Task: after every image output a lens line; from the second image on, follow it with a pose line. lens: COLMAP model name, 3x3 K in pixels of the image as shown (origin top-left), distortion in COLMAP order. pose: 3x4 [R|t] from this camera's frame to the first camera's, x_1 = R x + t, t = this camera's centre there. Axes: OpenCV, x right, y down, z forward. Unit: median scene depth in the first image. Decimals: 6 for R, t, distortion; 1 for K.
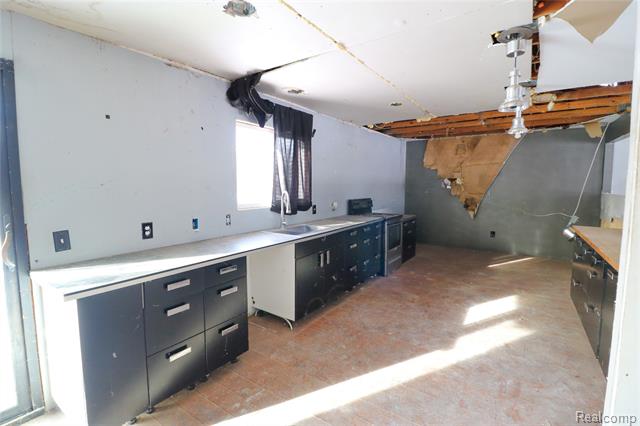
lens RADIAL K [[293.2, 0, 320.0], [0, 293.2, 213.0], [0, 0, 1]] dist [-0.025742, -0.000426]
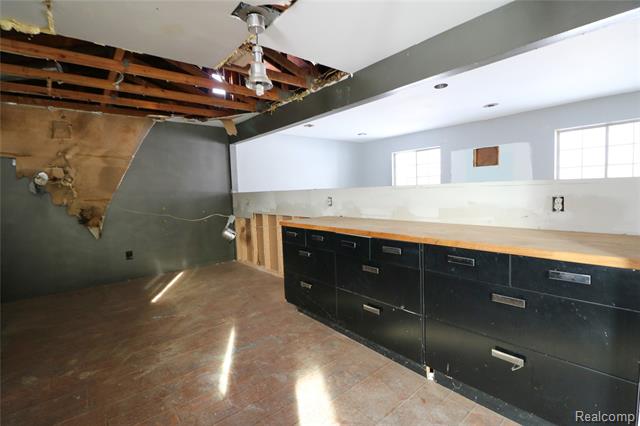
lens RADIAL K [[293.2, 0, 320.0], [0, 293.2, 213.0], [0, 0, 1]] dist [-0.025742, -0.000426]
pose [[0.256173, -0.082740, 0.963083, 0.034382], [0.126951, 0.990580, 0.051334, -0.008016], [-0.958258, 0.109114, 0.264264, 0.361415]]
